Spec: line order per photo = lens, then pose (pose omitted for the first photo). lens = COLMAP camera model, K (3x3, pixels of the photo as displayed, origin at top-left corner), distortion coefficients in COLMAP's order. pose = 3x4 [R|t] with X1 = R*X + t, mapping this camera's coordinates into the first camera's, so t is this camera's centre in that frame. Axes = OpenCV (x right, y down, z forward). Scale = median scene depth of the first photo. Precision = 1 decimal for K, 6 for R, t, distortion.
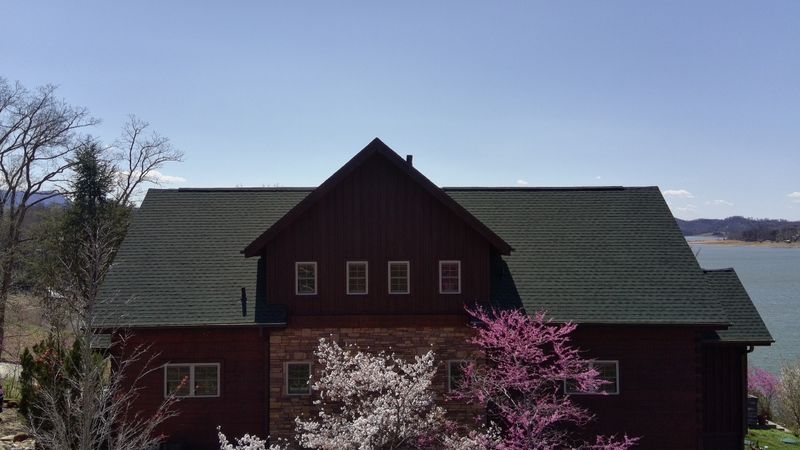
lens RADIAL K [[670.9, 0, 400.0], [0, 670.9, 225.0], [0, 0, 1]] dist [0.097750, -0.166146]
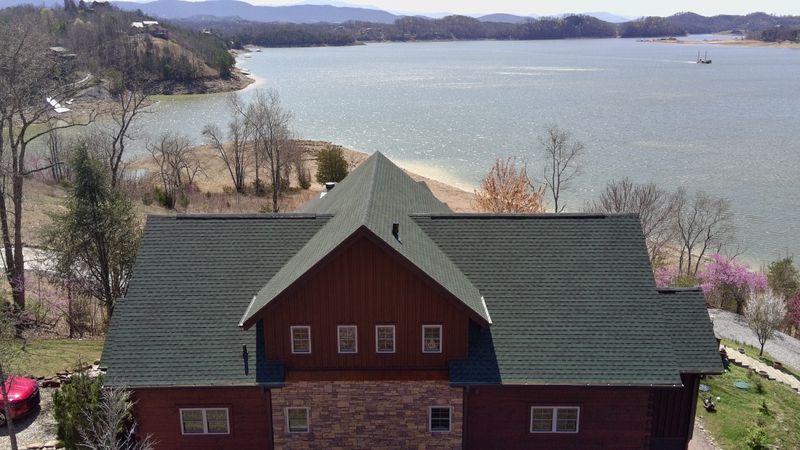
lens RADIAL K [[670.9, 0, 400.0], [0, 670.9, 225.0], [0, 0, 1]] dist [0.097750, -0.166146]
pose [[0.999966, 0.004726, -0.006808, 0.028659], [-0.002536, 0.956584, 0.291447, -0.420254], [0.007890, -0.291419, 0.956563, 0.004317]]
